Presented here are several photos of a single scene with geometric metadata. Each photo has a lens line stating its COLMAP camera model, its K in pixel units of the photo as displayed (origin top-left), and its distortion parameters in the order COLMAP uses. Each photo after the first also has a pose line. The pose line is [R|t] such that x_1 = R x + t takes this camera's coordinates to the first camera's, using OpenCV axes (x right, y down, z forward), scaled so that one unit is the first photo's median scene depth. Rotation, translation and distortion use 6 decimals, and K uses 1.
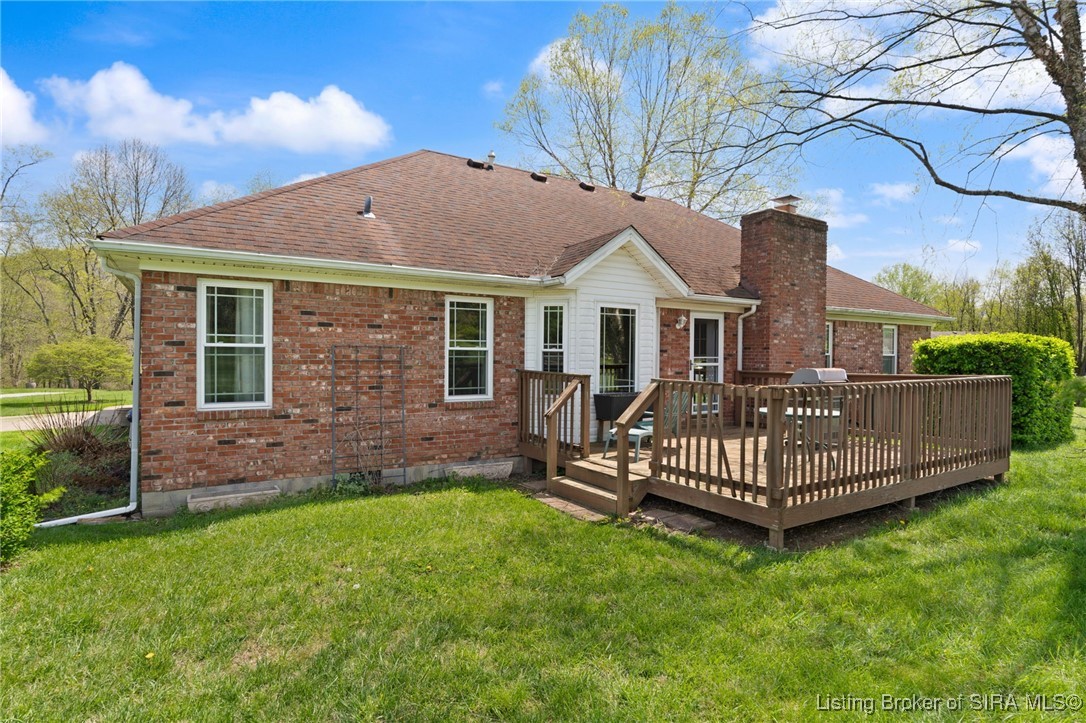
lens RADIAL K [[480.2, 0, 539.8], [0, 480.2, 355.6], [0, 0, 1]] dist [0.000077, 0.000090]
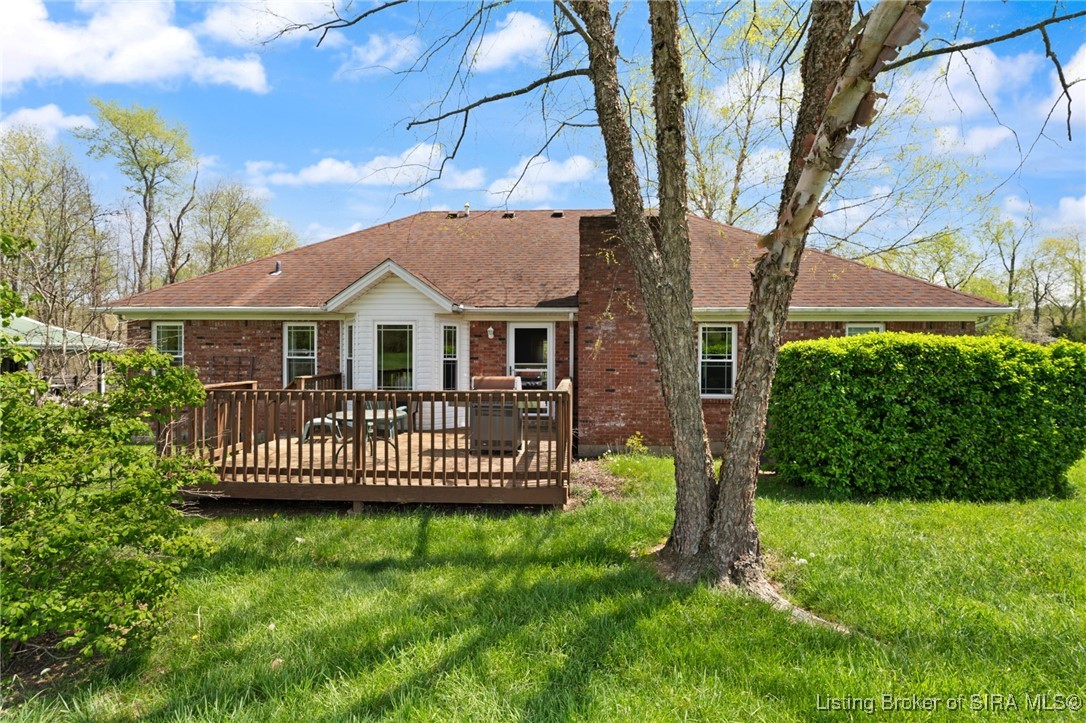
lens RADIAL K [[476.7, 0, 543.8], [0, 476.7, 357.1], [0, 0, 1]] dist [0.000093, 0.000126]
pose [[0.851719, -0.008561, -0.523930, 1.138725], [-0.001413, 0.999825, -0.018633, 0.009355], [0.523998, 0.016610, 0.851558, 0.135677]]
